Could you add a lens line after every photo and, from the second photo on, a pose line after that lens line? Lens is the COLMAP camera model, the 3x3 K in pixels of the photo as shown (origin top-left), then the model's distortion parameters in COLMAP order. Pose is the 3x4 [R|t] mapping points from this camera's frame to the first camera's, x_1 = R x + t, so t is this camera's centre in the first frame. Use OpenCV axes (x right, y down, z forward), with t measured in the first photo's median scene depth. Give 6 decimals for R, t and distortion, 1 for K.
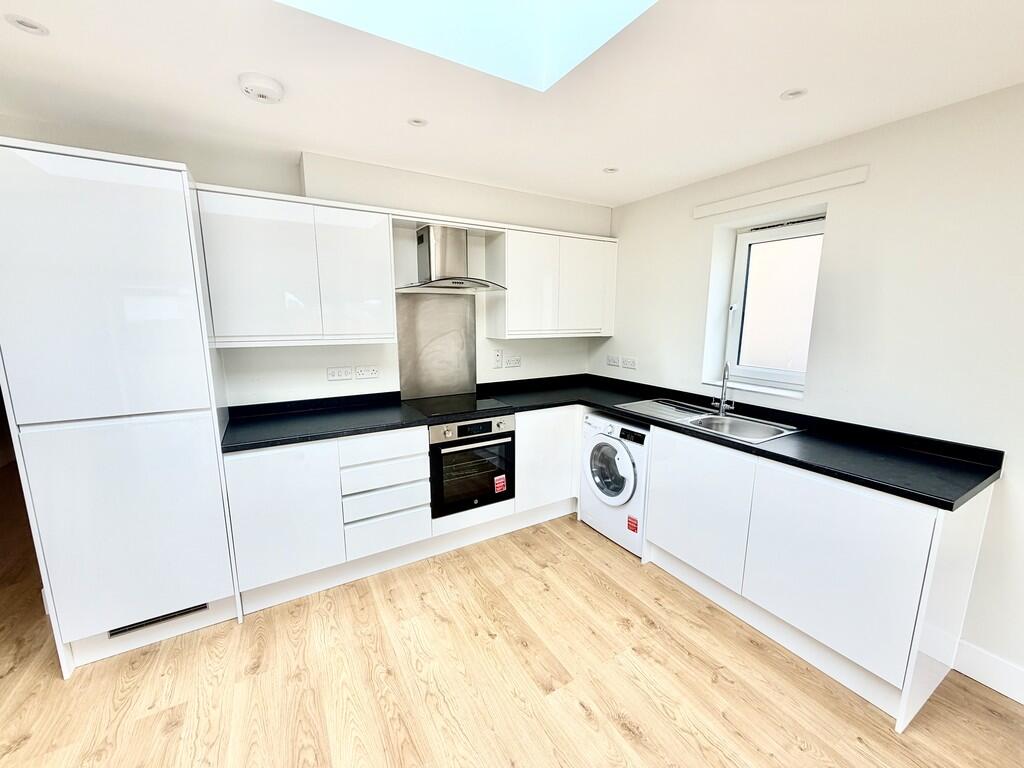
lens RADIAL K [[409.4, 0, 512.0], [0, 409.4, 384.0], [0, 0, 1]] dist [-0.000704, -0.000038]
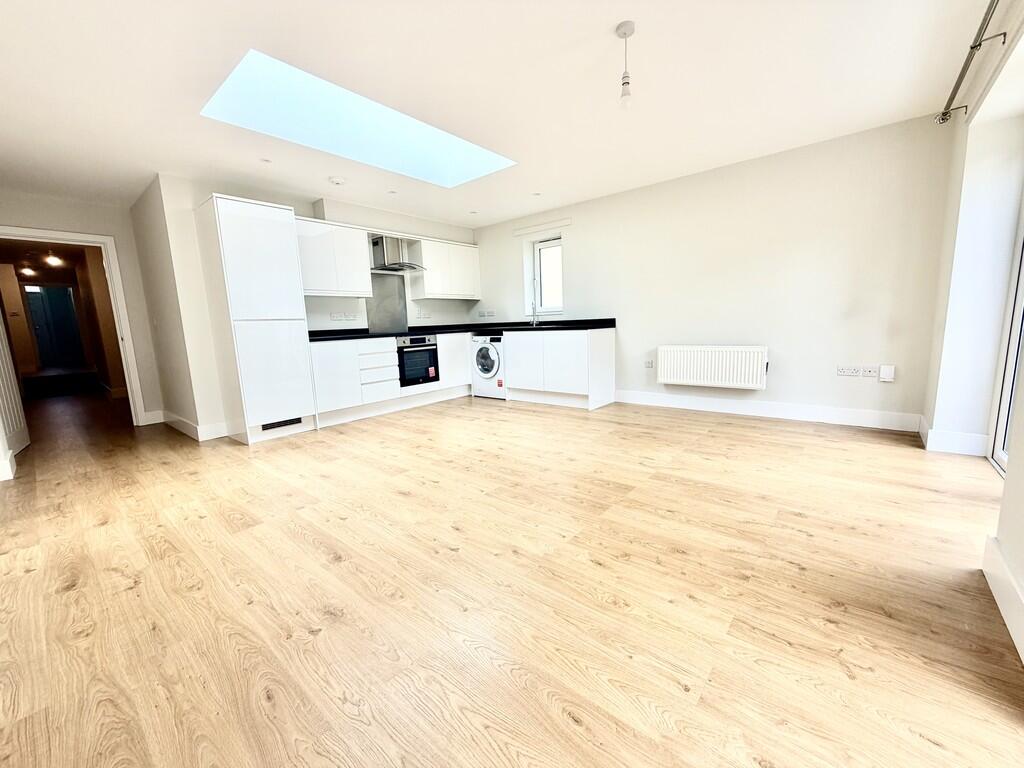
lens RADIAL K [[407.8, 0, 515.5], [0, 407.8, 388.2], [0, 0, 1]] dist [-0.003183, -0.000164]
pose [[0.940978, -0.093339, 0.325343, -0.297833], [0.098071, 0.995178, 0.001863, 0.366352], [-0.323948, 0.030153, 0.945594, -0.952236]]
